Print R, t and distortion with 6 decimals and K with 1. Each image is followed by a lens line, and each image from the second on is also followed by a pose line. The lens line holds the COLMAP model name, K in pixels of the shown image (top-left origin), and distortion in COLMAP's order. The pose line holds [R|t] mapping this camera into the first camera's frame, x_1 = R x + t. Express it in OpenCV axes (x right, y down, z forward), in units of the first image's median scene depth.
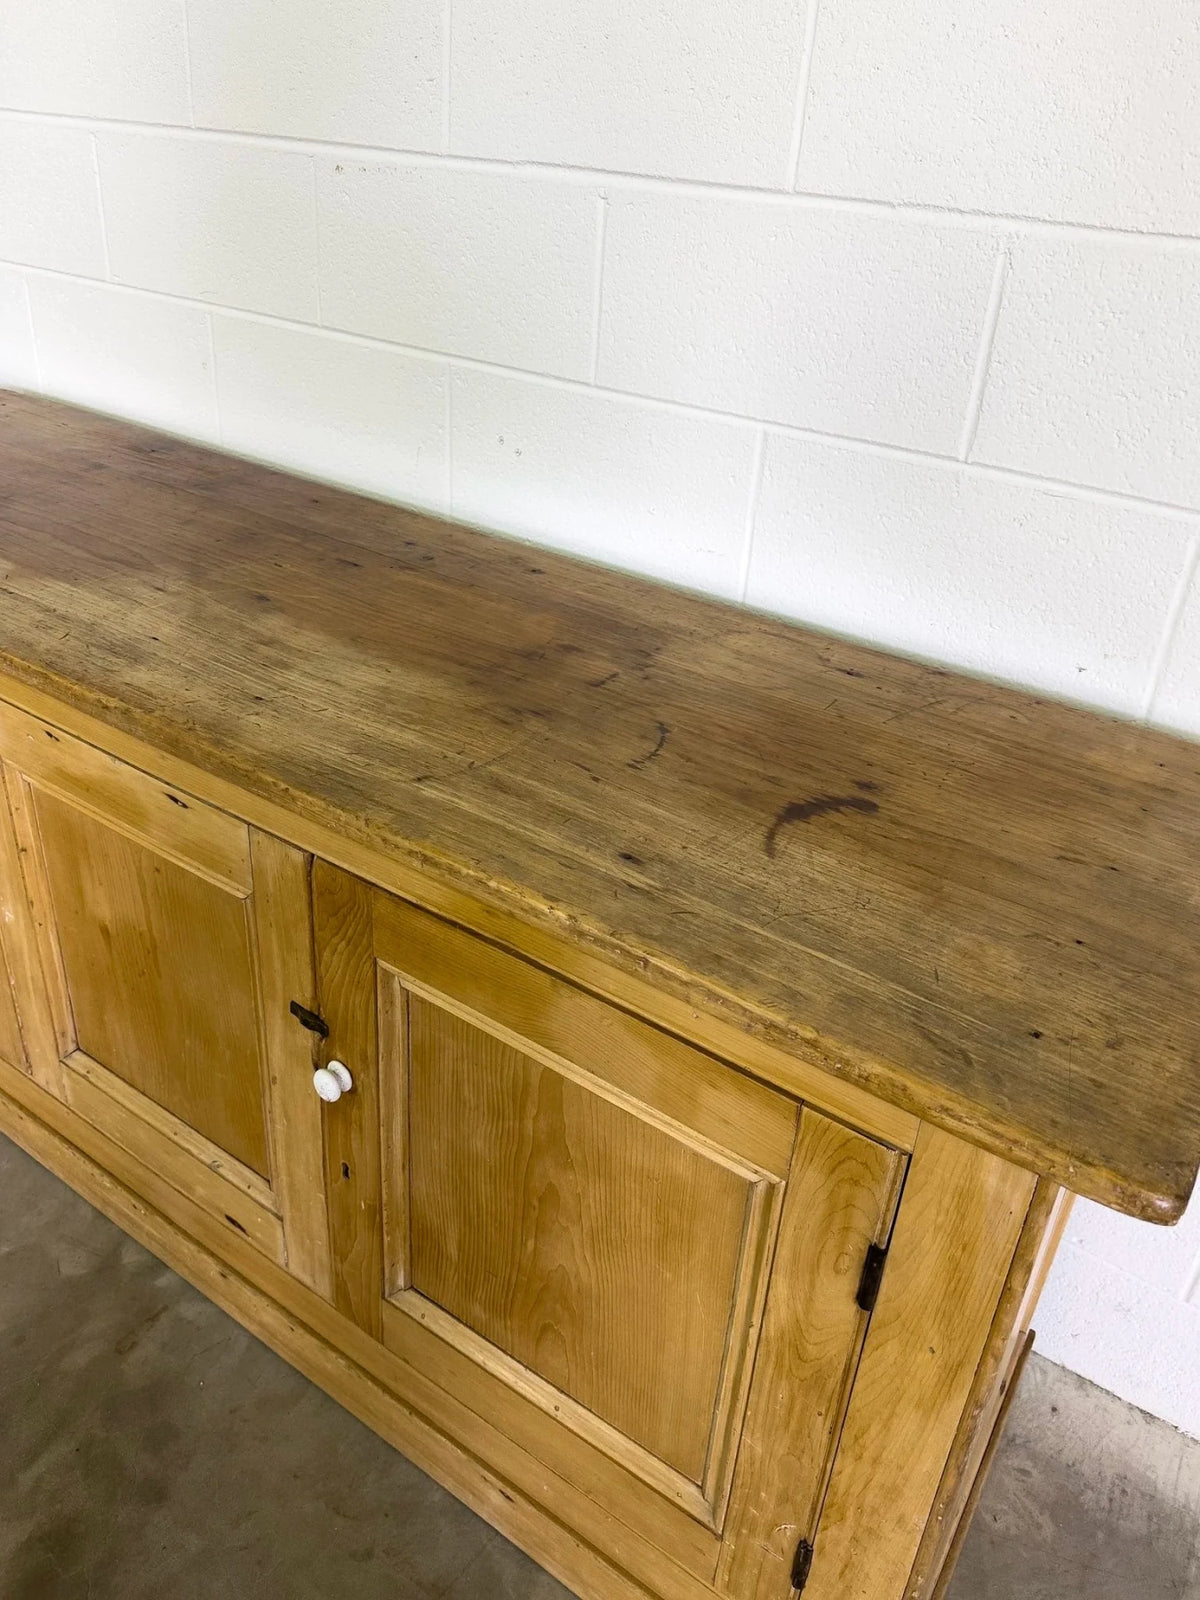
lens RADIAL K [[1177.1, 0, 596.4], [0, 1177.1, 704.5], [0, 0, 1]] dist [0.066660, -0.070068]
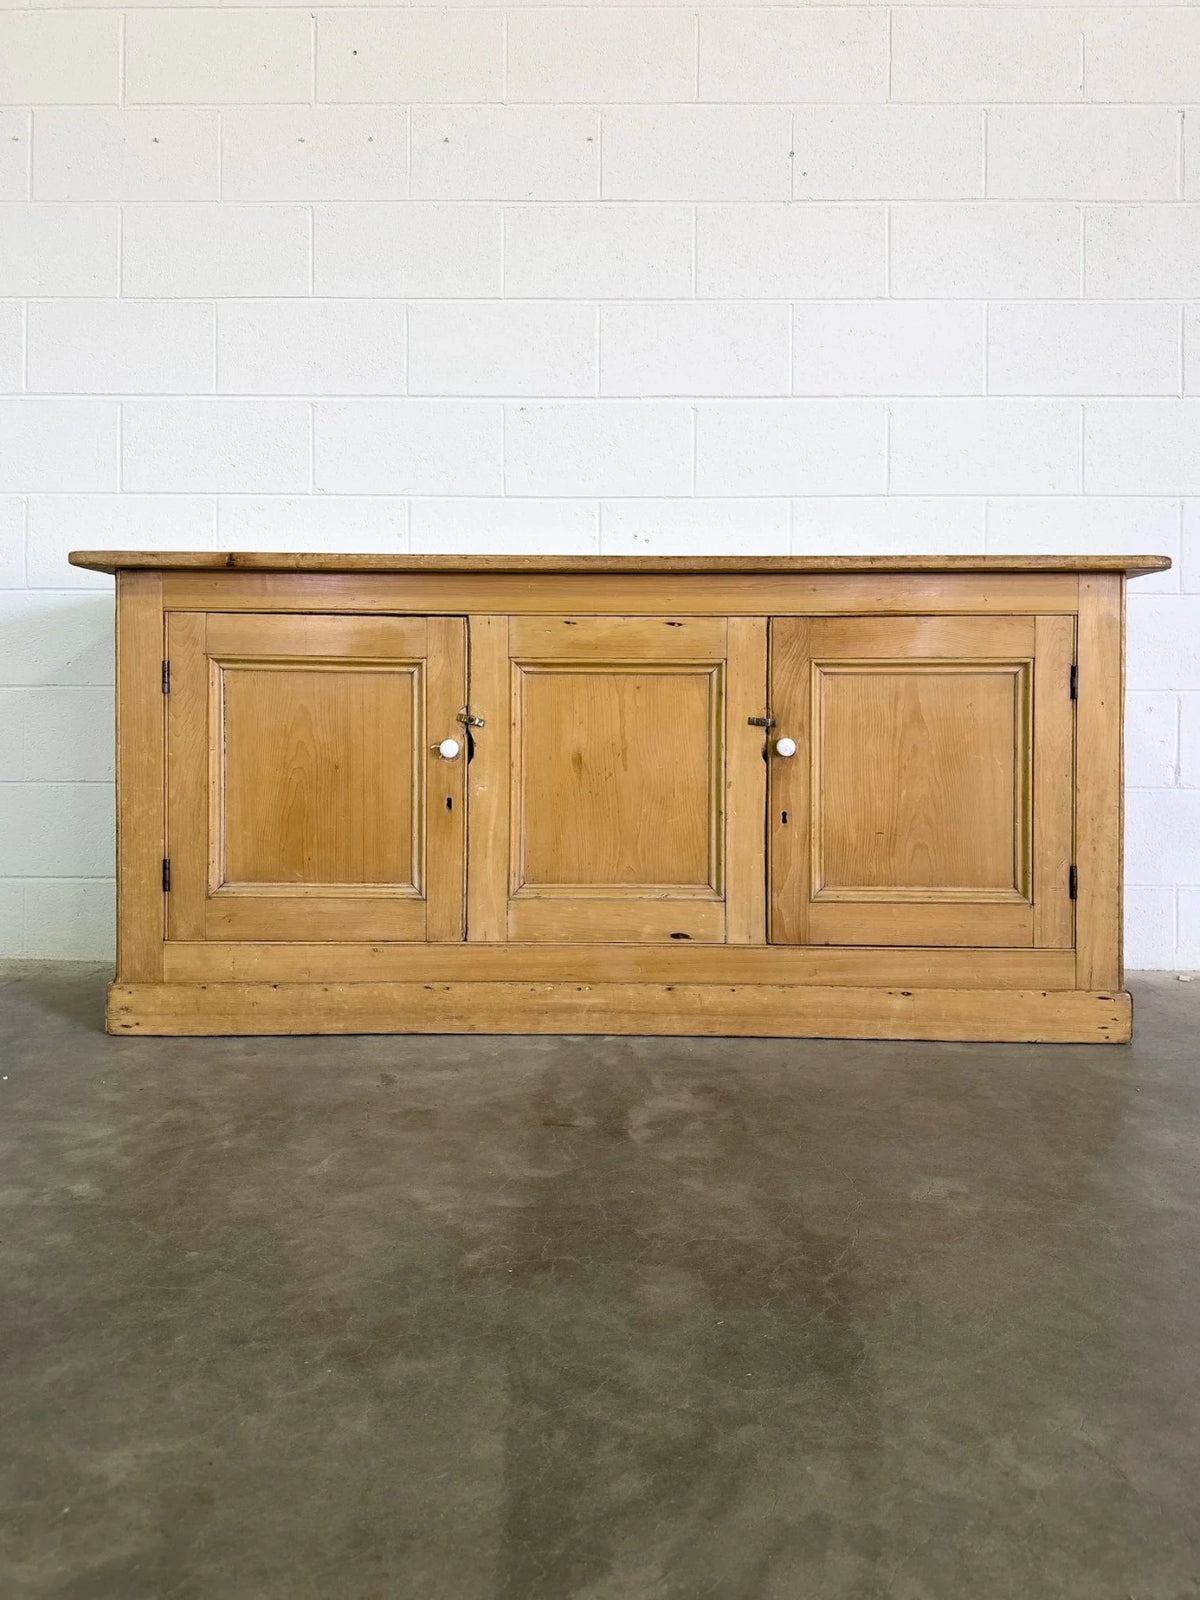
lens RADIAL K [[1120.3, 0, 603.7], [0, 1120.3, 698.0], [0, 0, 1]] dist [0.136049, -0.174554]
pose [[0.833468, -0.064426, 0.548798, -1.423626], [0.294409, 0.892245, -0.342378, 0.762031], [-0.467604, 0.446933, 0.762625, -0.279991]]
